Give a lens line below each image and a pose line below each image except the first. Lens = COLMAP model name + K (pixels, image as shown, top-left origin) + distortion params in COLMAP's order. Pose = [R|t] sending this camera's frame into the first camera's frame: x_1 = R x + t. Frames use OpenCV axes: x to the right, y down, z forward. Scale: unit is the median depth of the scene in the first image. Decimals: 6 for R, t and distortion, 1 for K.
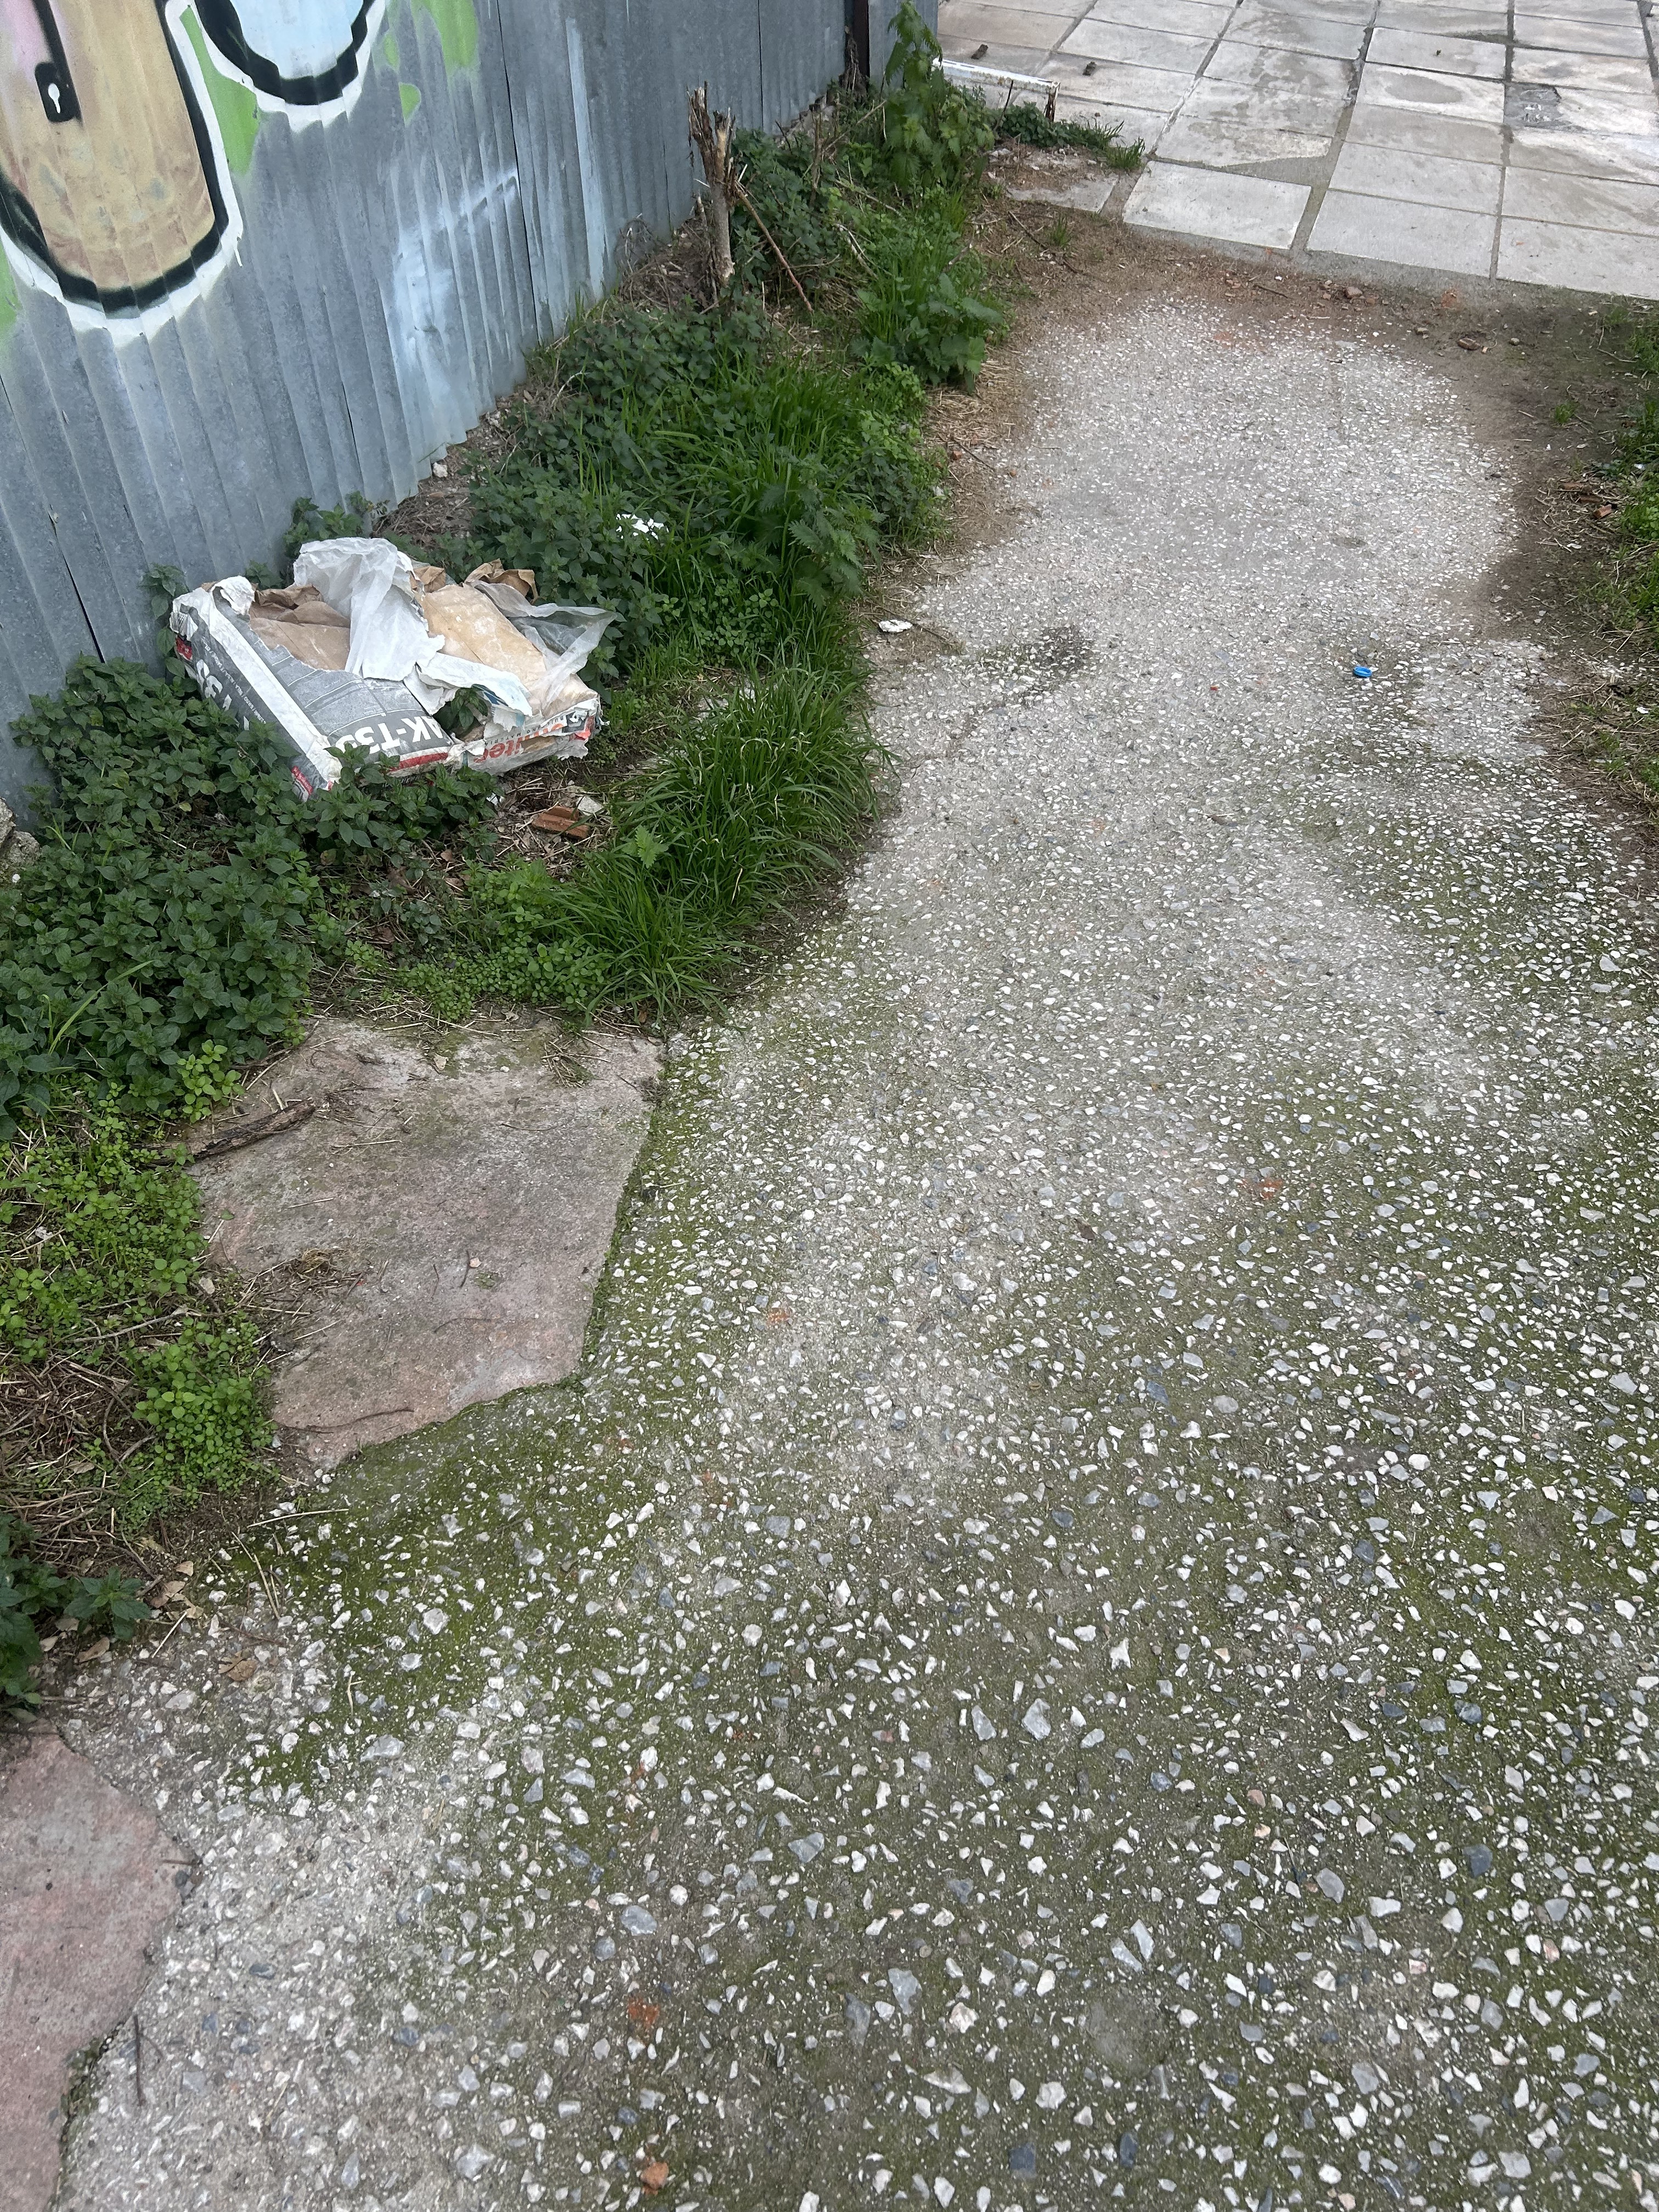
lens RADIAL K [[1574.1, 0, 829.5], [0, 1574.1, 1106.0], [0, 0, 1]] dist [0.019153, -0.024296]
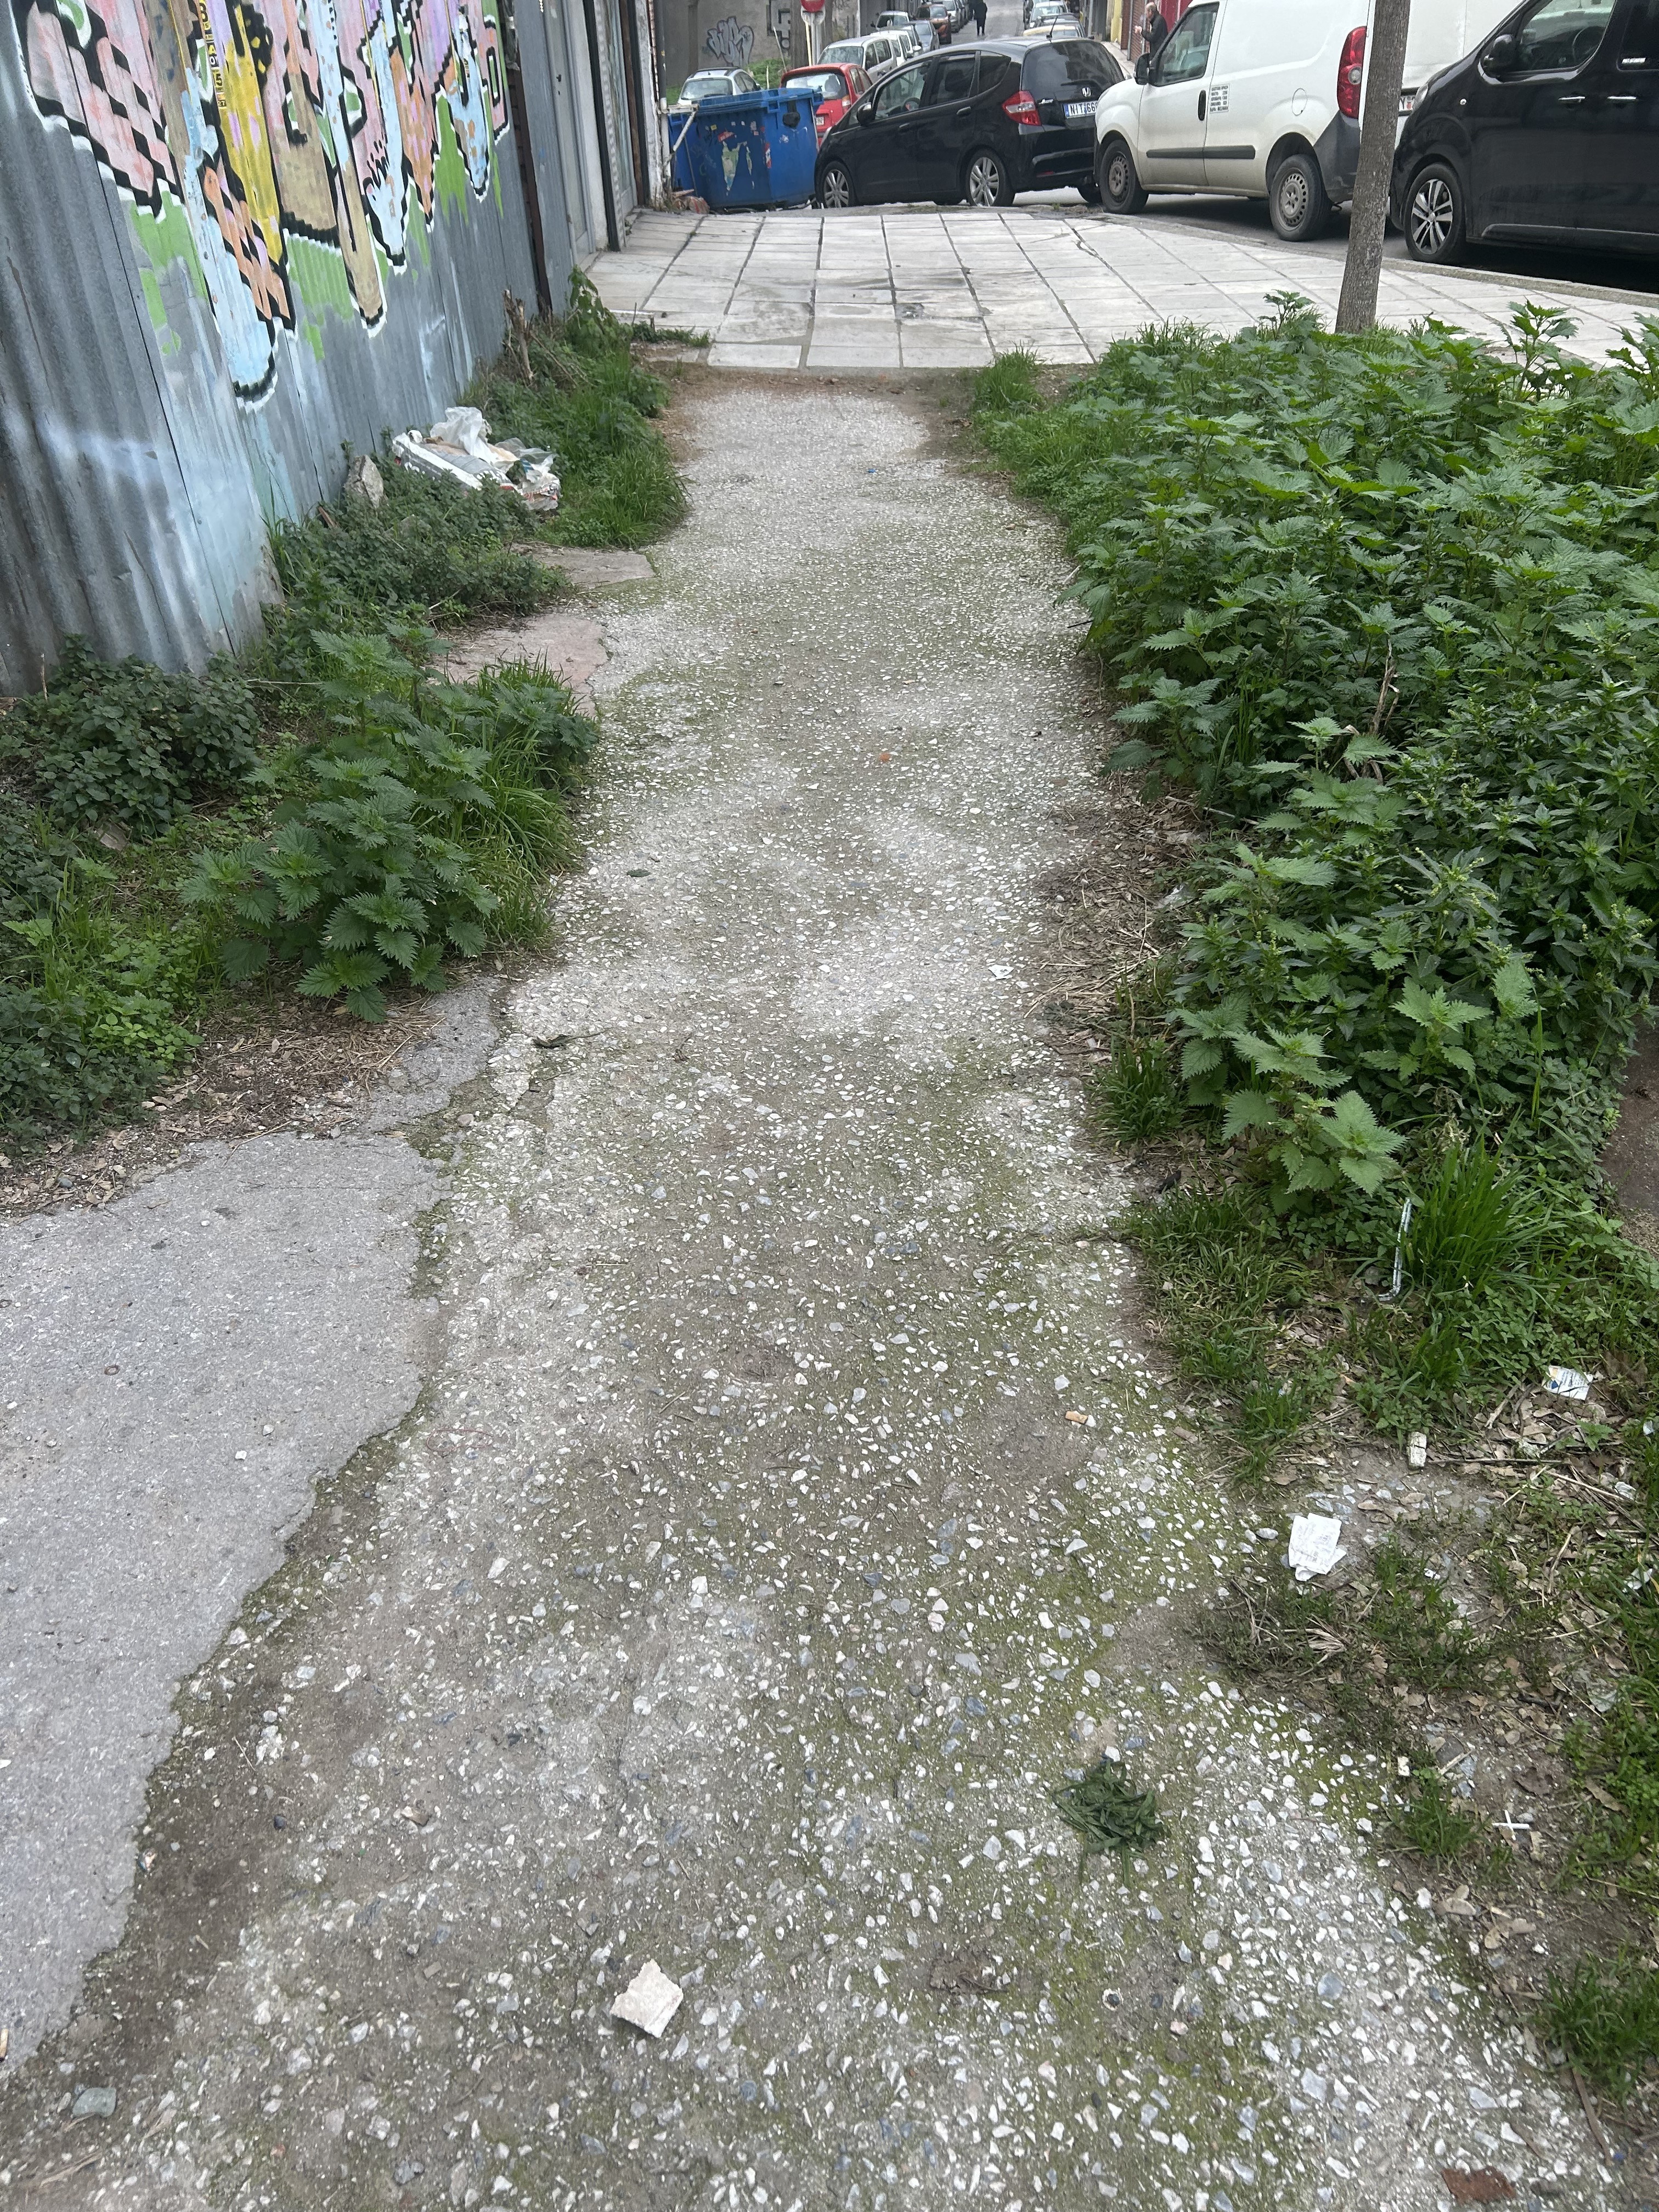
lens RADIAL K [[1574.1, 0, 829.5], [0, 1574.1, 1106.0], [0, 0, 1]] dist [0.019153, -0.024296]
pose [[0.956810, -0.195589, 0.215082, -0.339336], [0.233890, 0.957295, -0.169944, 0.852131], [-0.172658, 0.212909, 0.961696, -0.858510]]
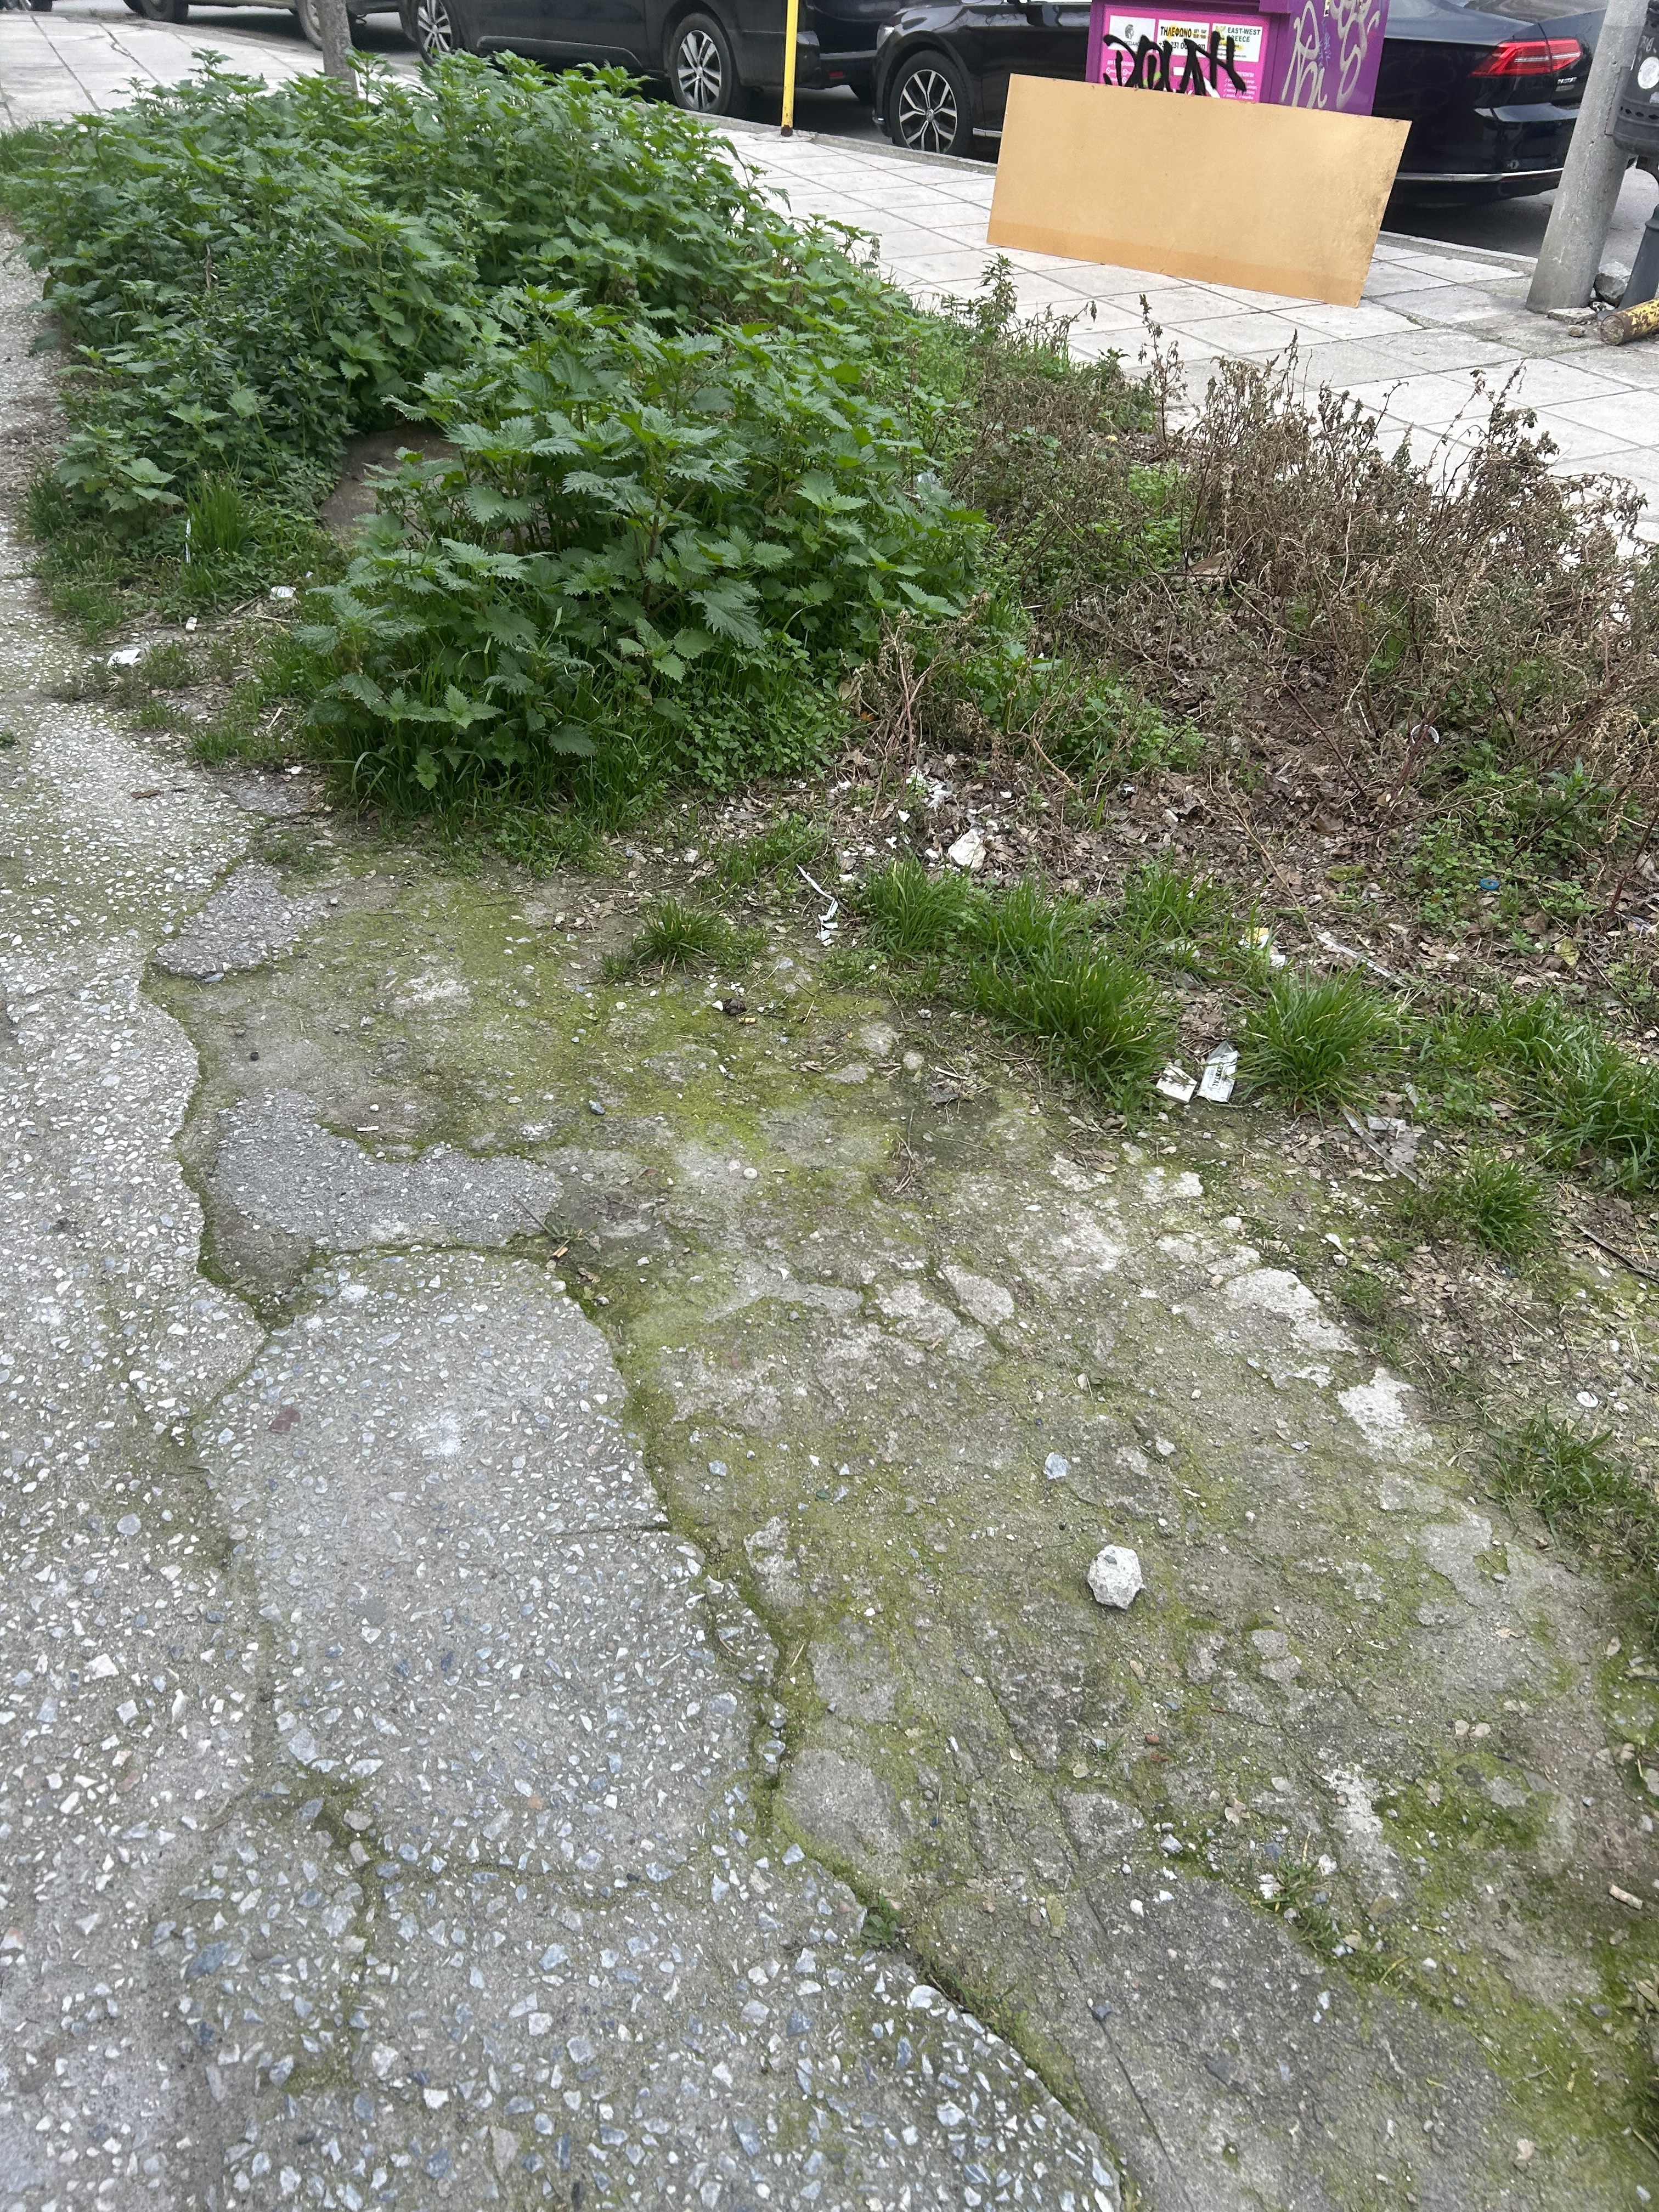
lens RADIAL K [[1574.1, 0, 829.5], [0, 1574.1, 1106.0], [0, 0, 1]] dist [0.019153, -0.024296]
pose [[0.739581, -0.402364, 0.539558, -0.417225], [0.458367, 0.888112, 0.034000, 1.382267], [-0.492869, 0.222170, 0.841261, -1.345856]]
